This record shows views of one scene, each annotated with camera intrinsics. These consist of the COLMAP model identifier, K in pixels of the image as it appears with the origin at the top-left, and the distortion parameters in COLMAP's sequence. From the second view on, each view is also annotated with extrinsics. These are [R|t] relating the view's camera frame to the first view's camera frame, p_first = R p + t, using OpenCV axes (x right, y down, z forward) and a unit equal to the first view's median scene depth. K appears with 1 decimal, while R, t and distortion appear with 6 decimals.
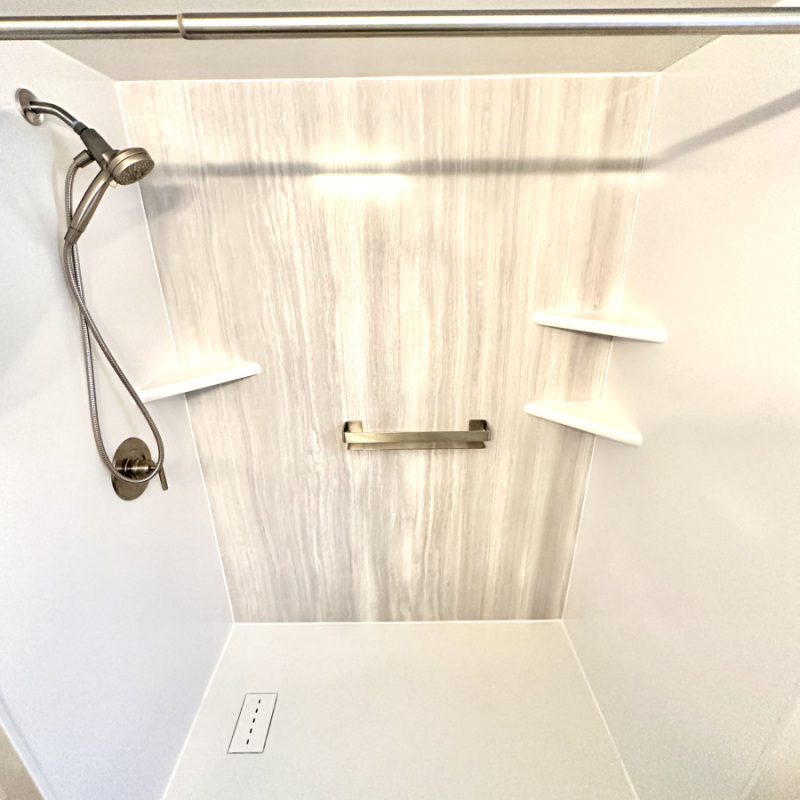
lens RADIAL K [[420.8, 0, 404.7], [0, 420.8, 399.0], [0, 0, 1]] dist [-0.003547, 0.000200]
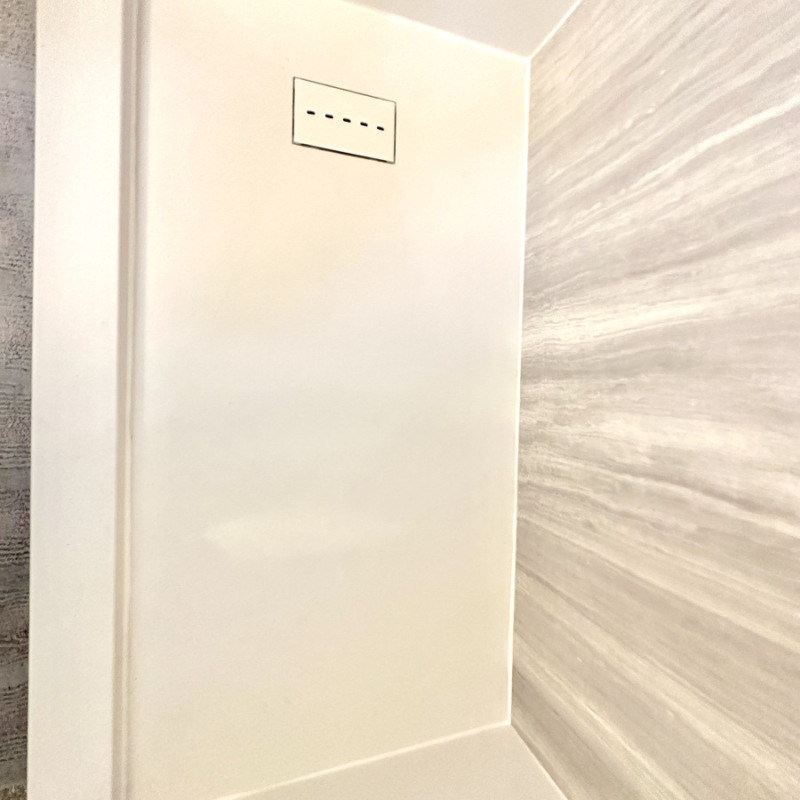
lens RADIAL K [[420.8, 0, 400.6], [0, 420.8, 399.4], [0, 0, 1]] dist [-0.003547, 0.000200]
pose [[-0.035696, 0.999148, 0.020695, -0.024305], [-0.647824, -0.038903, 0.760796, 0.328506], [0.760953, 0.013751, 0.648661, 0.768517]]
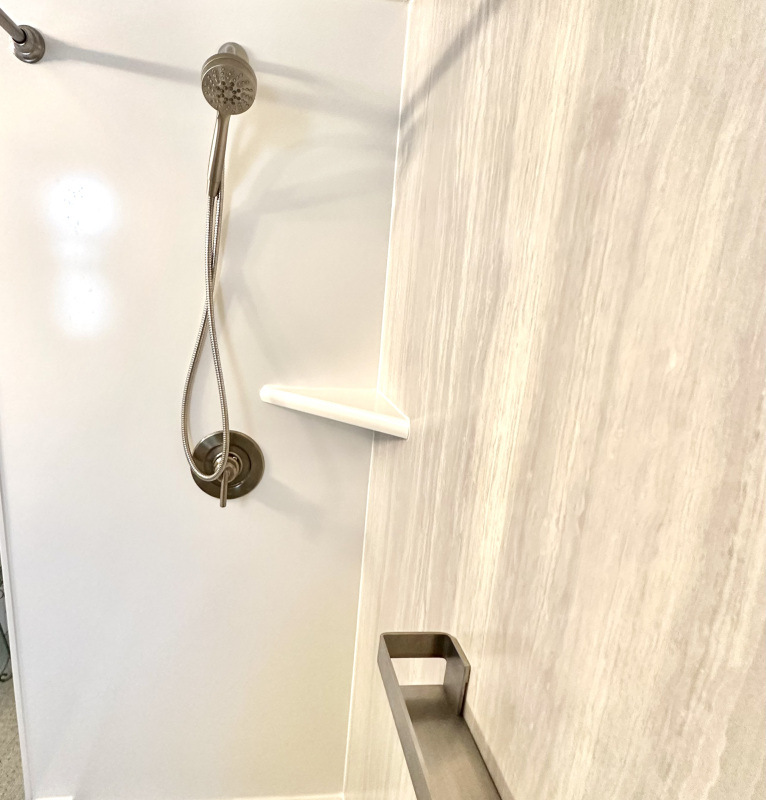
lens RADIAL K [[468.0, 0, 375.6], [0, 468.0, 398.4], [0, 0, 1]] dist [-0.007899, 0.002657]
pose [[0.208625, 0.233570, -0.949695, 0.206329], [-0.444061, 0.887816, 0.120802, -0.165070], [0.871370, 0.396520, 0.288939, 0.791698]]
